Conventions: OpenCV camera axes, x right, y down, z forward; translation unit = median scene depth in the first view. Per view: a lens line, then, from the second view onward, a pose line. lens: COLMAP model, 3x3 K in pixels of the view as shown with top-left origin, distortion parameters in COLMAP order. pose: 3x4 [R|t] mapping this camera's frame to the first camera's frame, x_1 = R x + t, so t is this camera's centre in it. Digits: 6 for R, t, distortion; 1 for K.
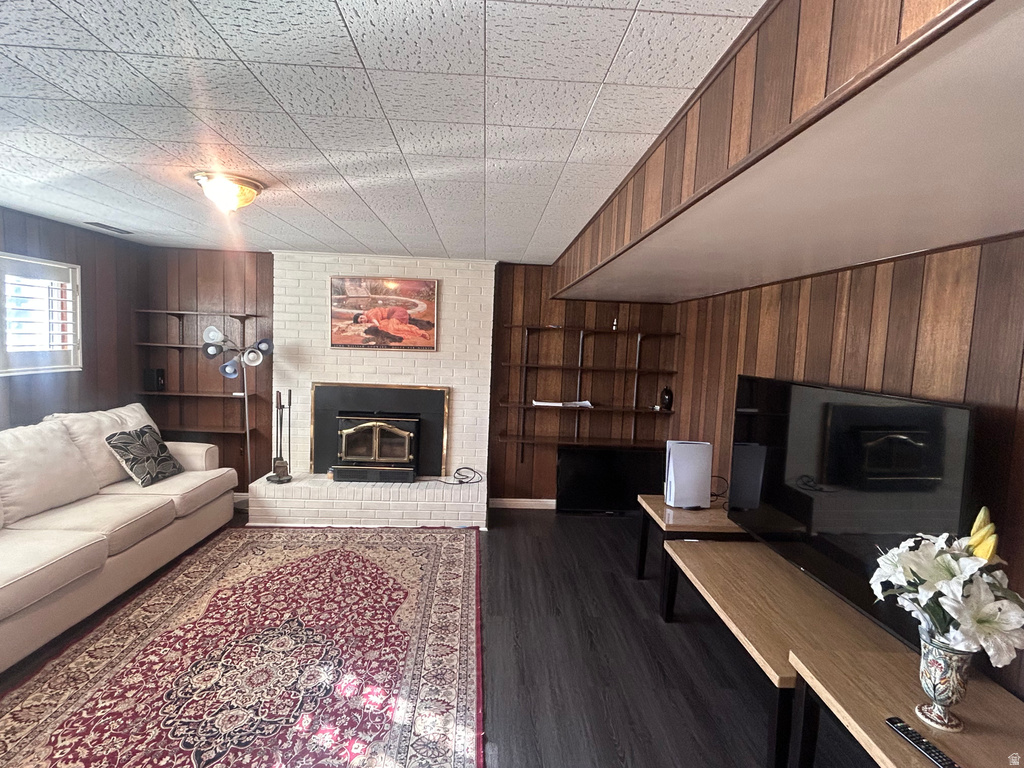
lens RADIAL K [[526.1, 0, 510.1], [0, 526.1, 380.4], [0, 0, 1]] dist [-0.003482, 0.004020]
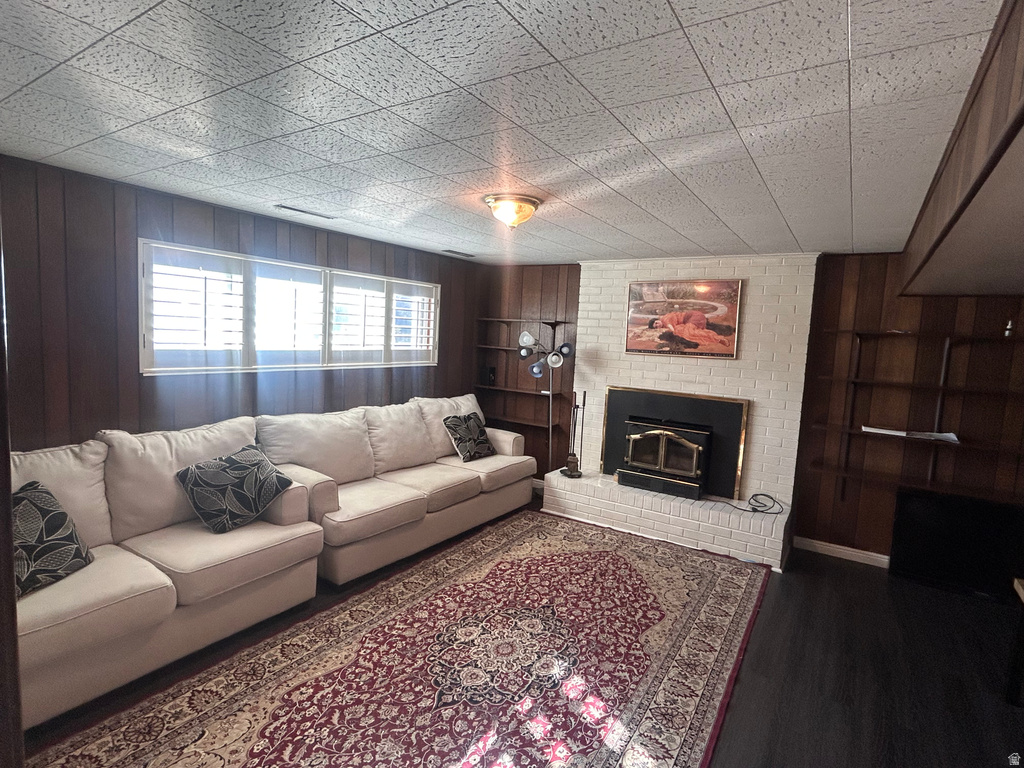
lens RADIAL K [[526.1, 0, 517.3], [0, 526.1, 382.2], [0, 0, 1]] dist [-0.003482, 0.004020]
pose [[0.814142, 0.054922, -0.578062, 0.102207], [-0.061531, 0.998072, 0.008167, -0.000823], [0.577396, 0.028919, 0.815952, 0.069606]]
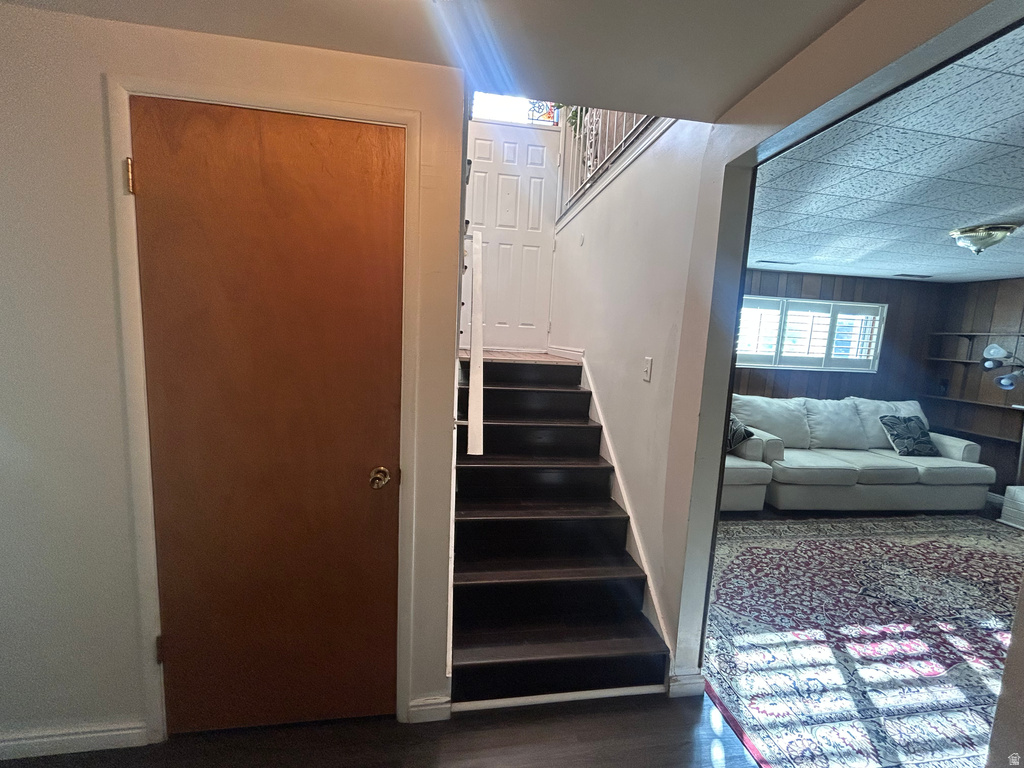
lens RADIAL K [[413.6, 0, 509.1], [0, 413.6, 382.6], [0, 0, 1]] dist [0.001010, -0.001391]
pose [[0.086370, 0.082378, -0.992852, 0.312620], [-0.121917, 0.989959, 0.071532, 0.057624], [0.988775, 0.114867, 0.095546, -0.179145]]
